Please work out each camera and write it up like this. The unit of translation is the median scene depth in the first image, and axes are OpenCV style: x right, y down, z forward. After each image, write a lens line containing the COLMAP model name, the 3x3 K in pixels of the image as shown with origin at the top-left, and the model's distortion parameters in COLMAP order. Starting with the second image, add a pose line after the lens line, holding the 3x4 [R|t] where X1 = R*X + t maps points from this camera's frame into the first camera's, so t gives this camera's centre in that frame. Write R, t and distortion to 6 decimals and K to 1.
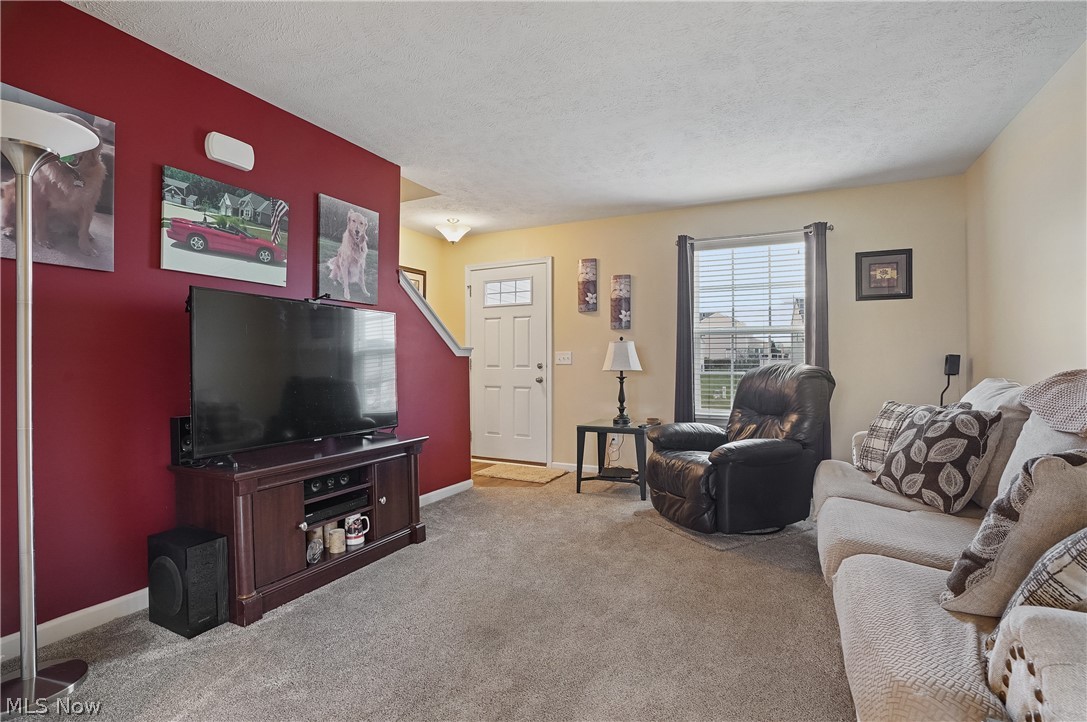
lens RADIAL K [[506.3, 0, 544.7], [0, 506.3, 356.6], [0, 0, 1]] dist [-0.023531, 0.004632]
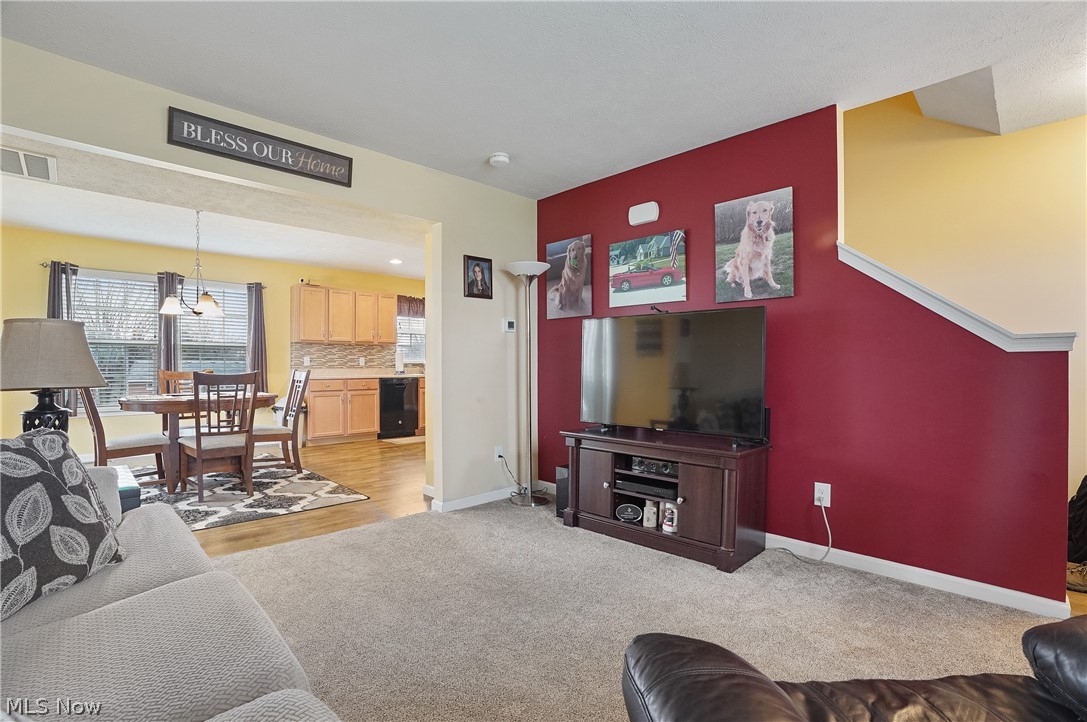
lens RADIAL K [[506.3, 0, 547.2], [0, 506.3, 365.8], [0, 0, 1]] dist [-0.023531, 0.004632]
pose [[-0.296075, 0.001630, -0.955163, 0.723026], [0.011377, 0.999934, -0.001821, 0.013822], [0.955097, -0.011406, -0.296074, 1.044621]]
